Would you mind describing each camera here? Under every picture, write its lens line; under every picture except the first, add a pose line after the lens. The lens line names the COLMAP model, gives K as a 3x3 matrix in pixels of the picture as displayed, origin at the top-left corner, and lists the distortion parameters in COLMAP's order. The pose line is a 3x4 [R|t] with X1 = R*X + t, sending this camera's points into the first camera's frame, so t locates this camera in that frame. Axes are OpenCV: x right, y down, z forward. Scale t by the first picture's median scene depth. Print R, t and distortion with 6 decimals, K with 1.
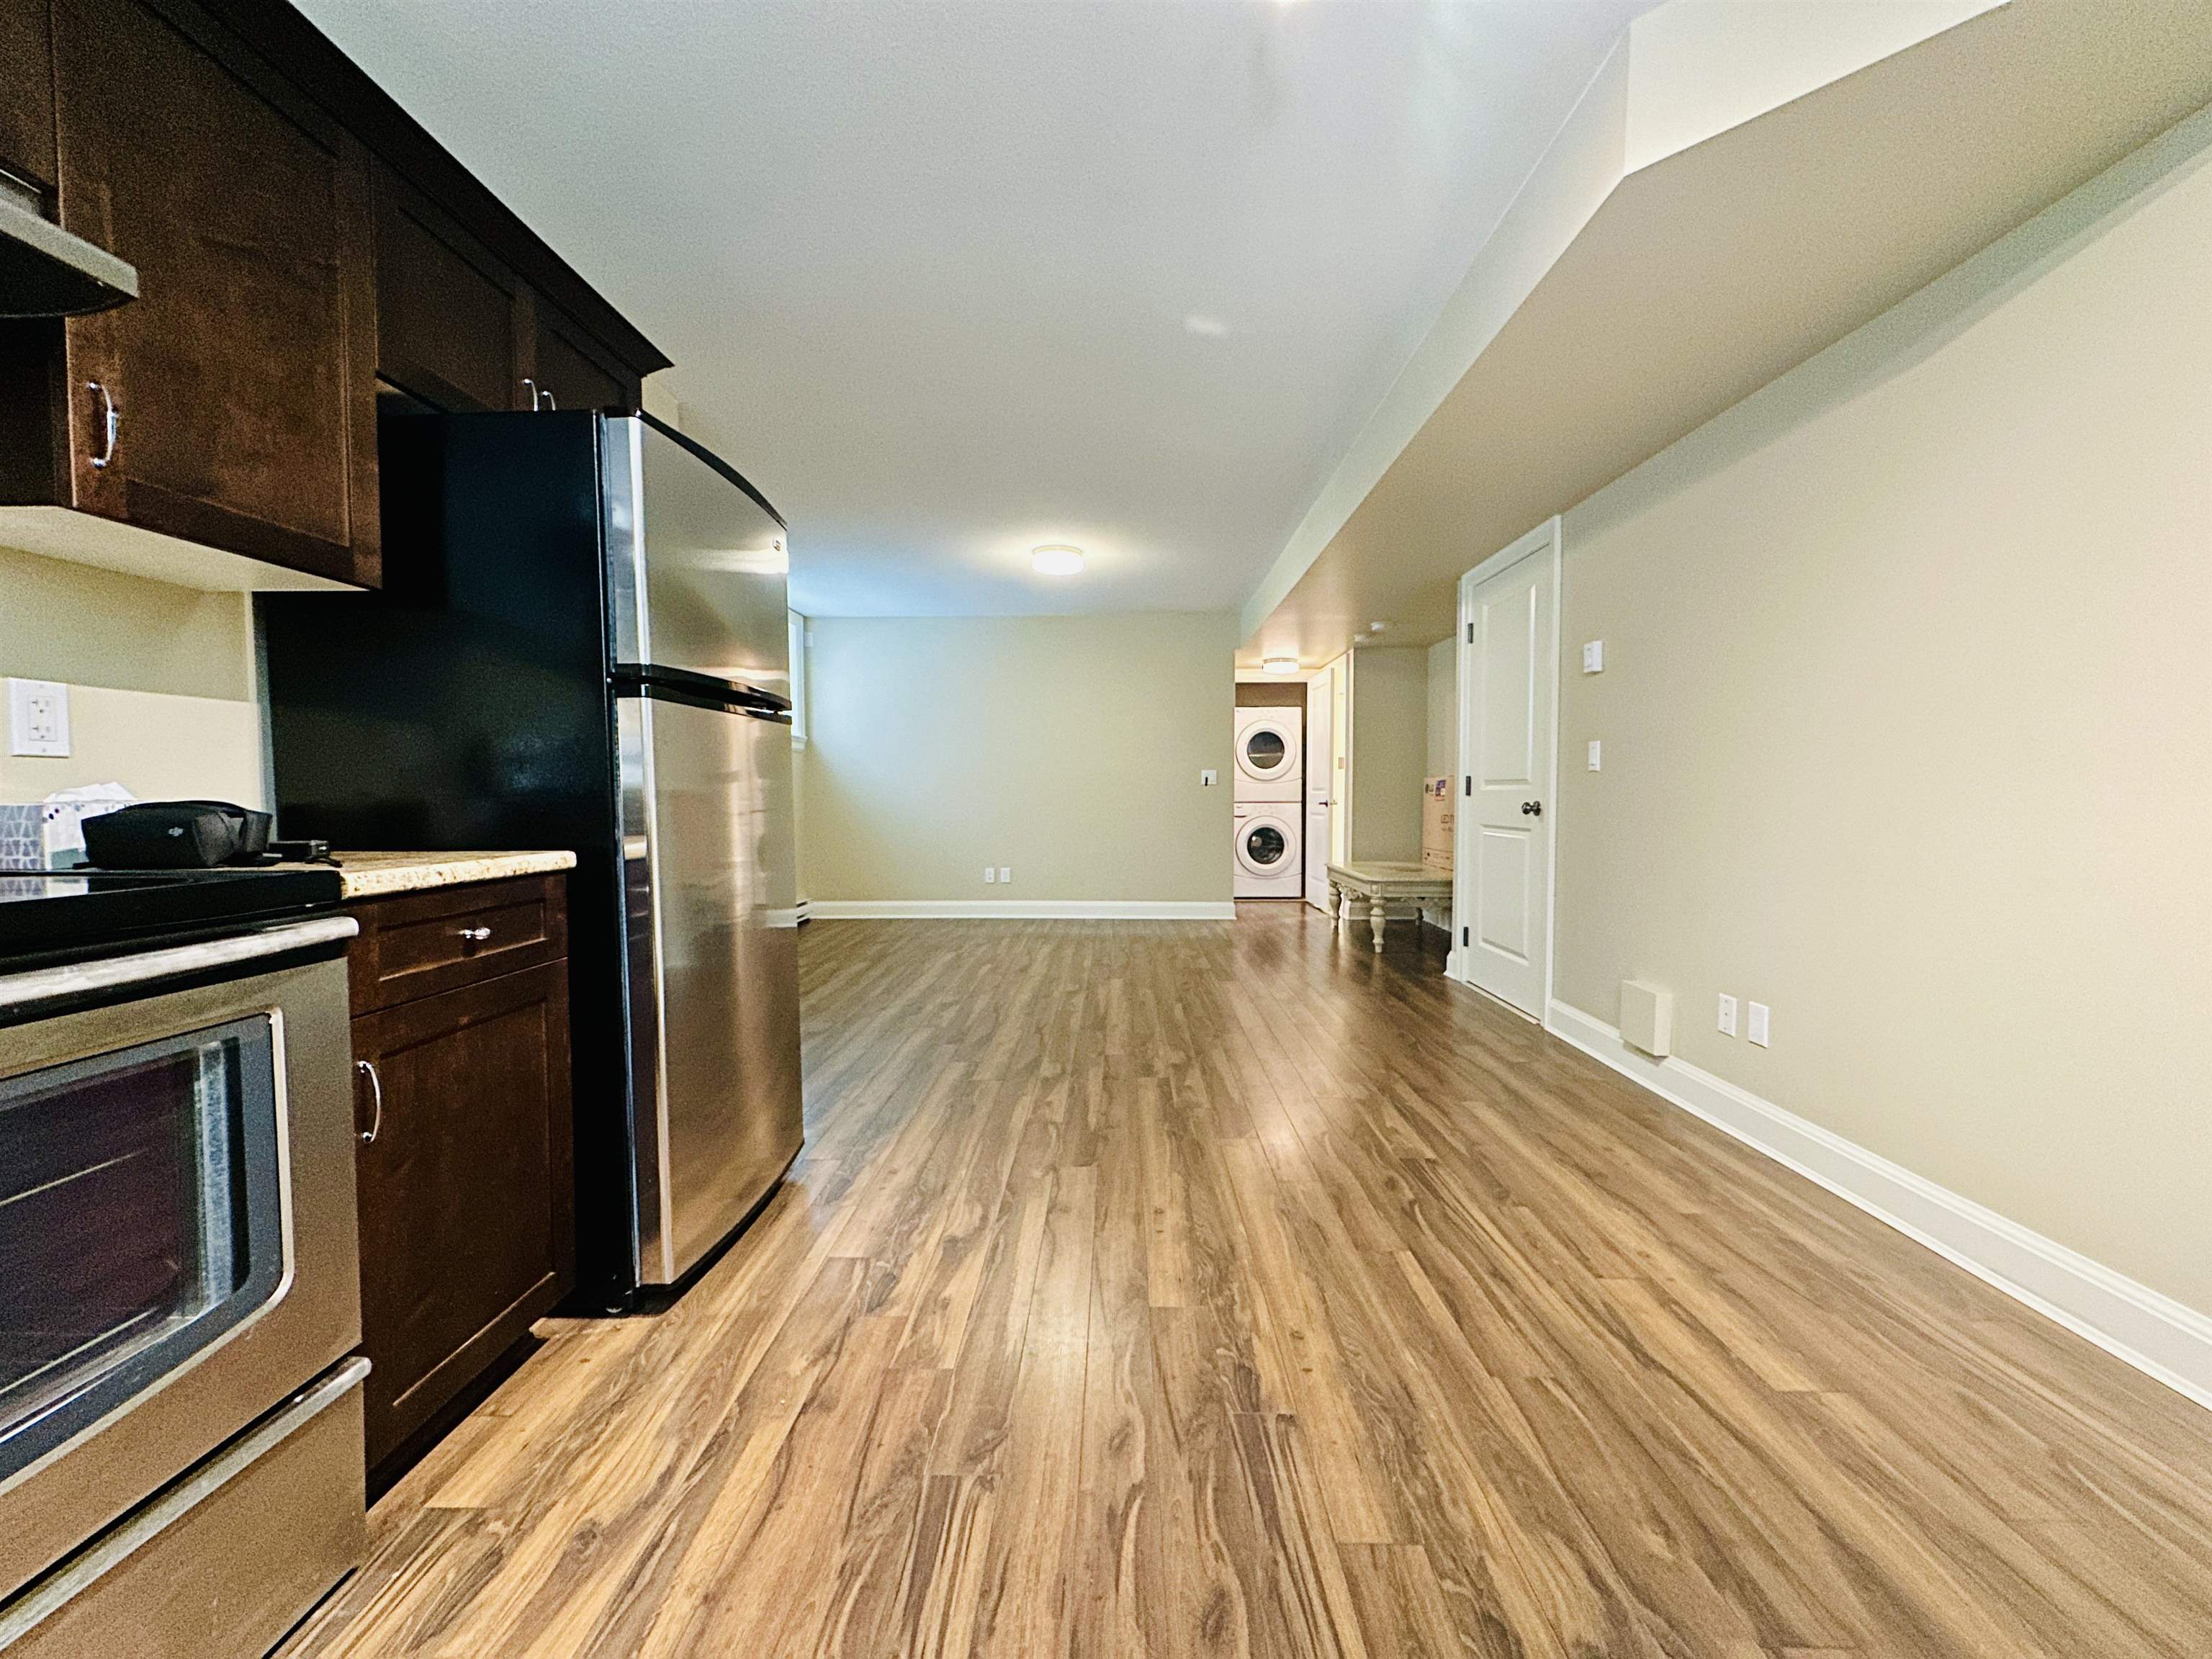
lens RADIAL K [[872.9, 0, 1110.7], [0, 872.9, 834.2], [0, 0, 1]] dist [-0.001567, -0.000013]
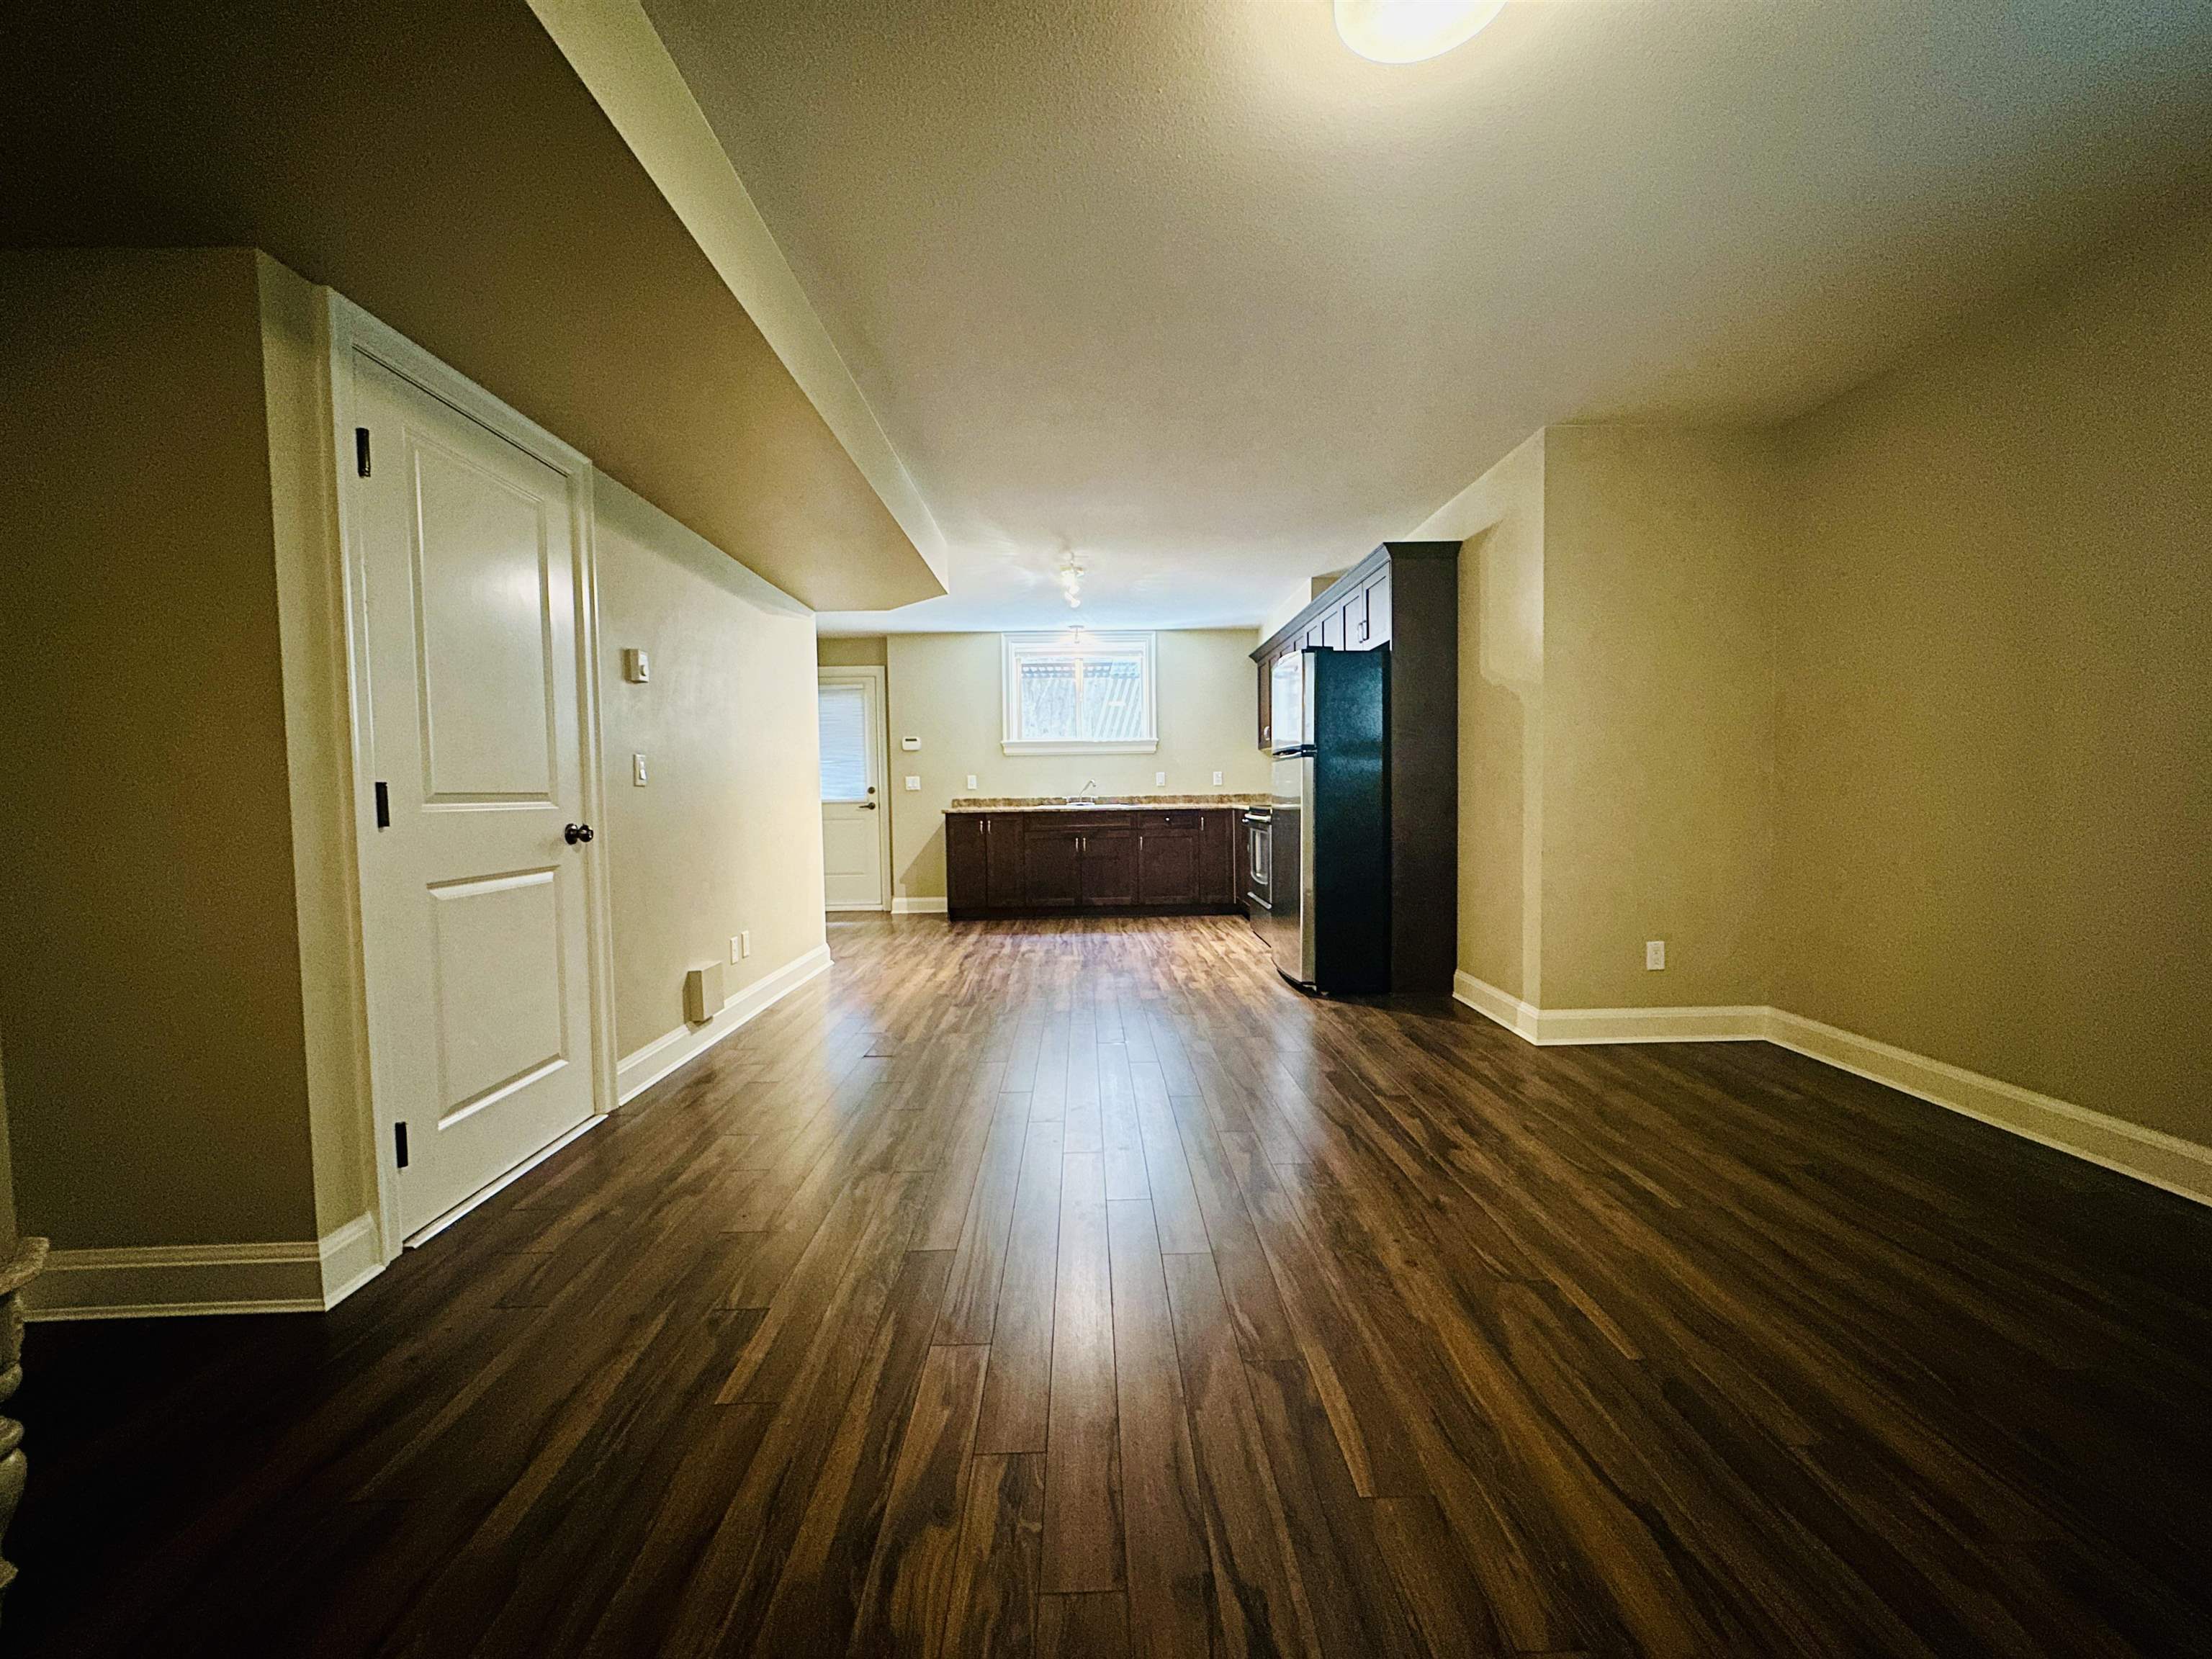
lens RADIAL K [[883.2, 0, 1105.7], [0, 883.2, 823.3], [0, 0, 1]] dist [0.000663, 0.000127]
pose [[-0.999078, 0.020169, -0.037911, 0.167802], [0.016815, 0.996084, 0.086796, -0.209778], [0.039513, 0.086078, -0.995505, 3.849992]]
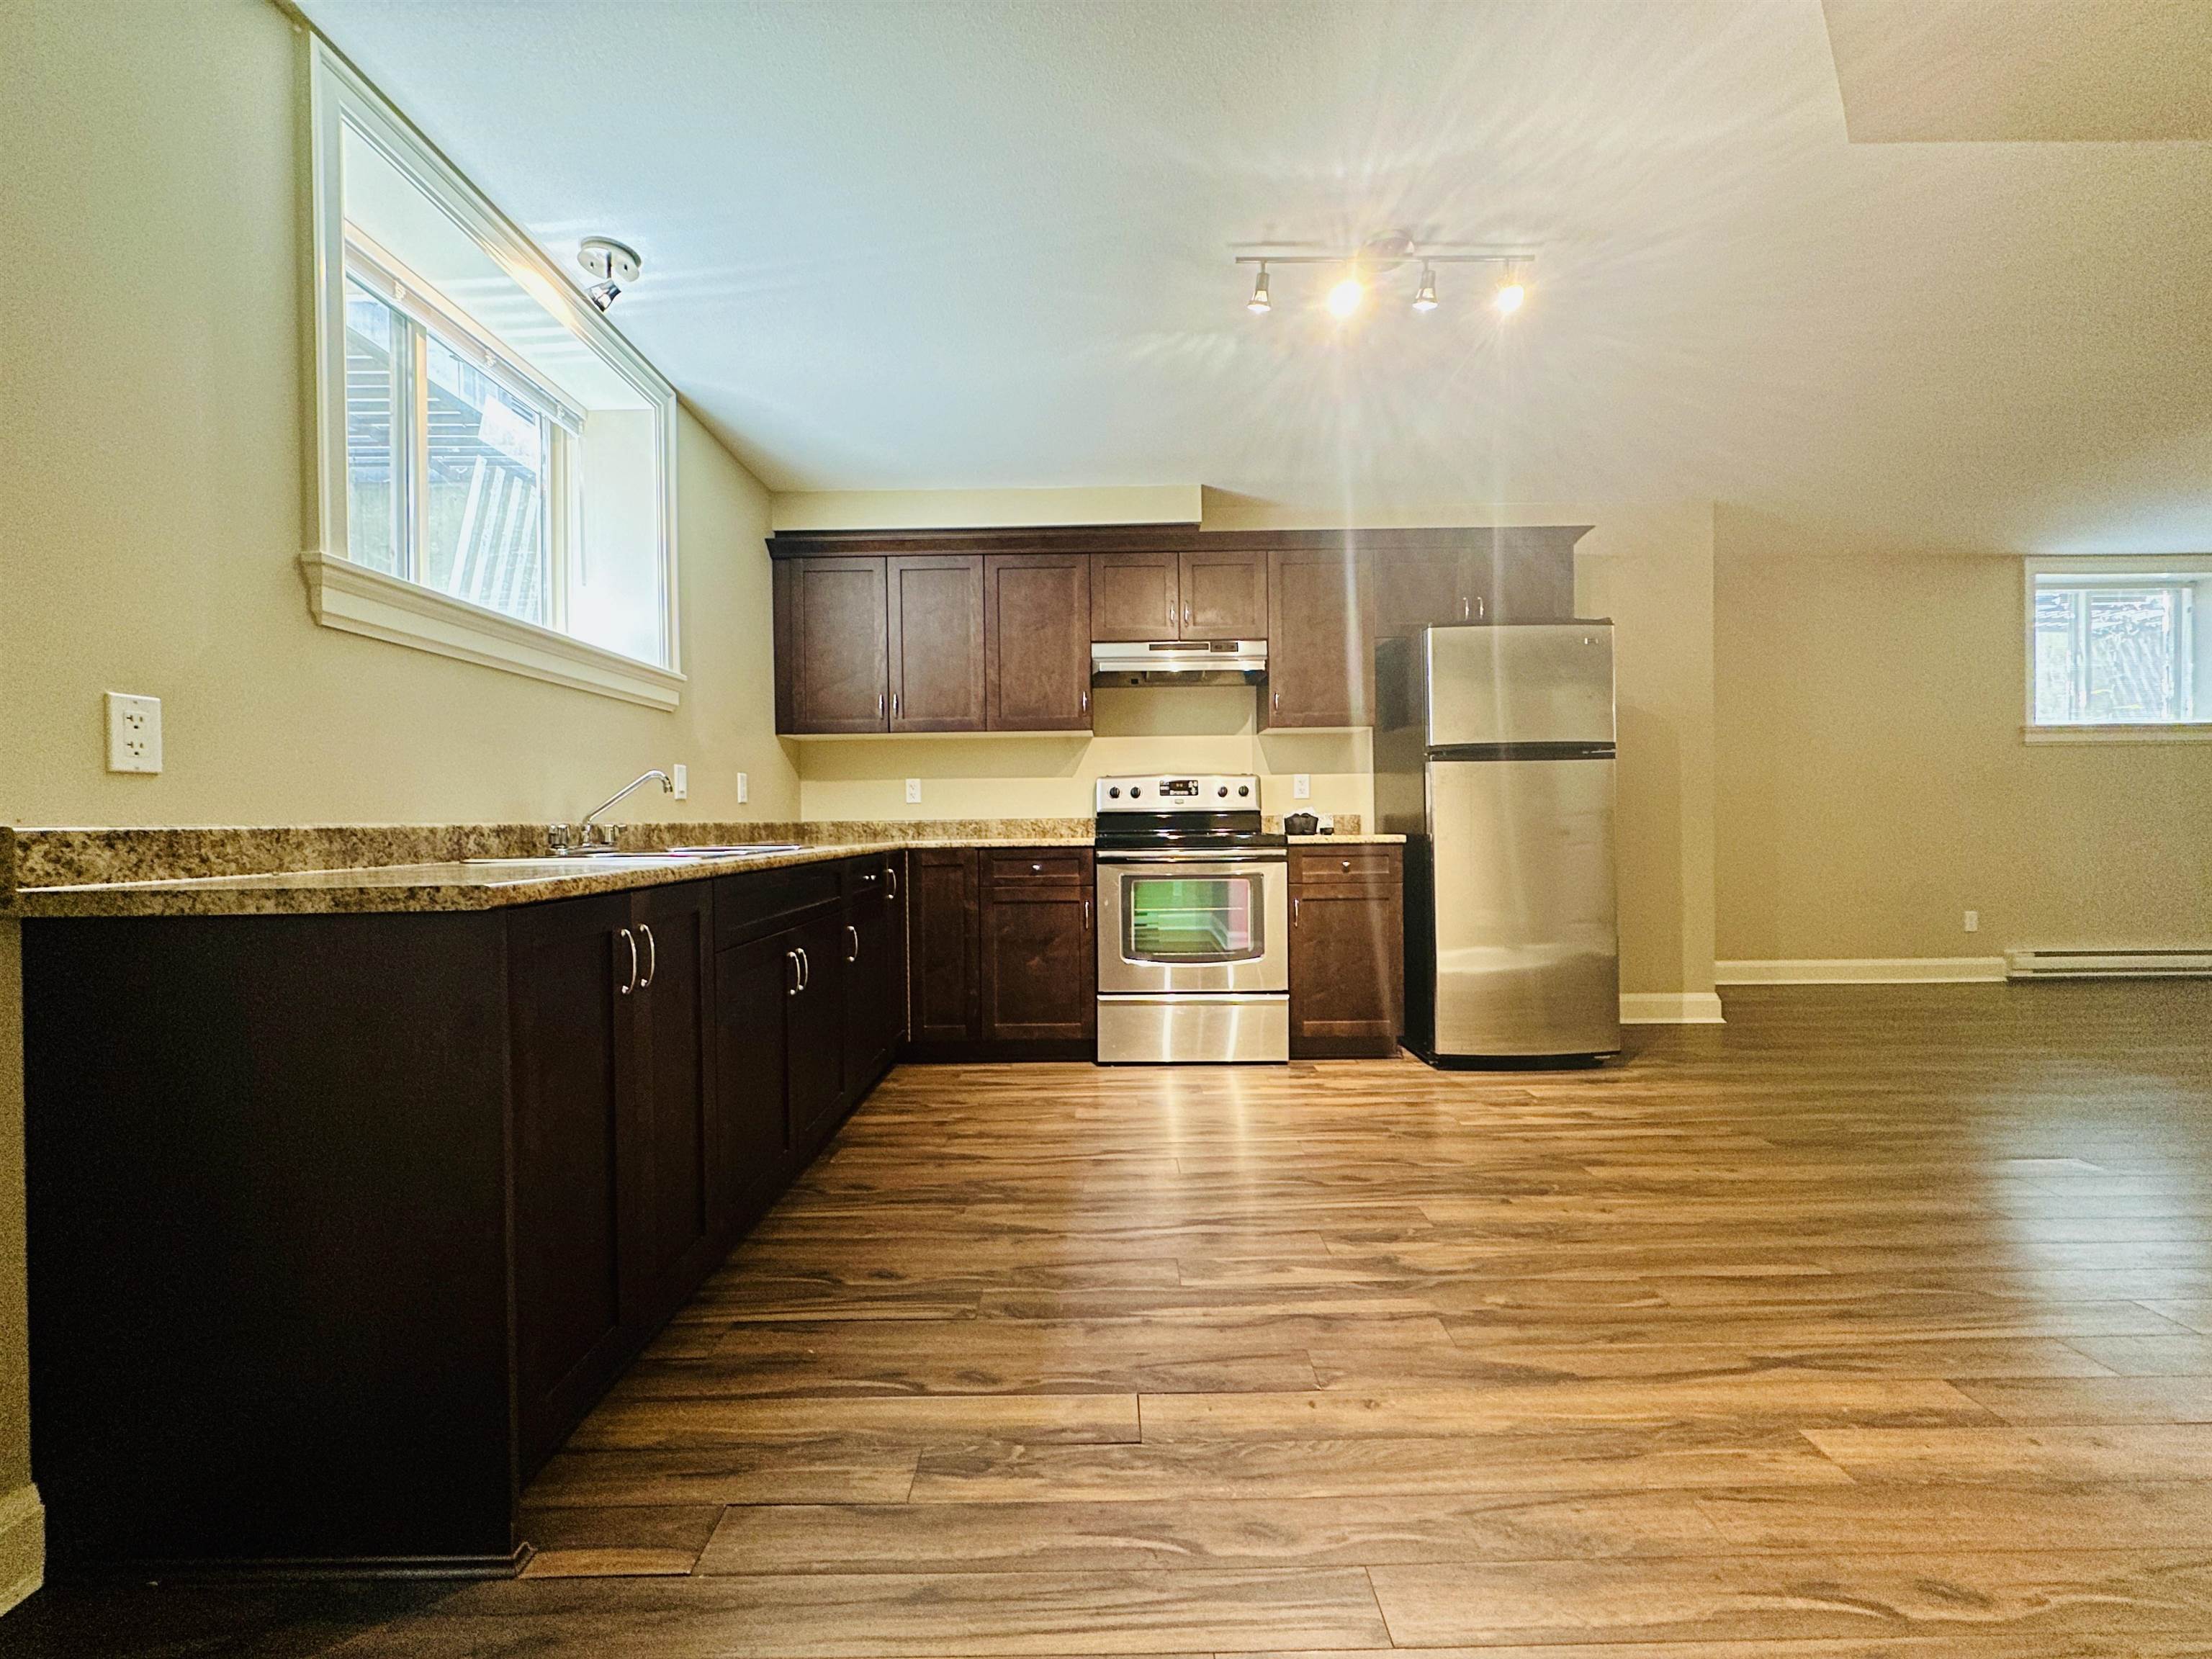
lens RADIAL K [[883.2, 0, 1105.7], [0, 883.2, 823.3], [0, 0, 1]] dist [0.000663, 0.000127]
pose [[0.021758, 0.006369, -0.999743, 1.440947], [-0.034051, 0.999404, 0.005626, 0.004061], [0.999183, 0.033920, 0.021962, 0.177764]]
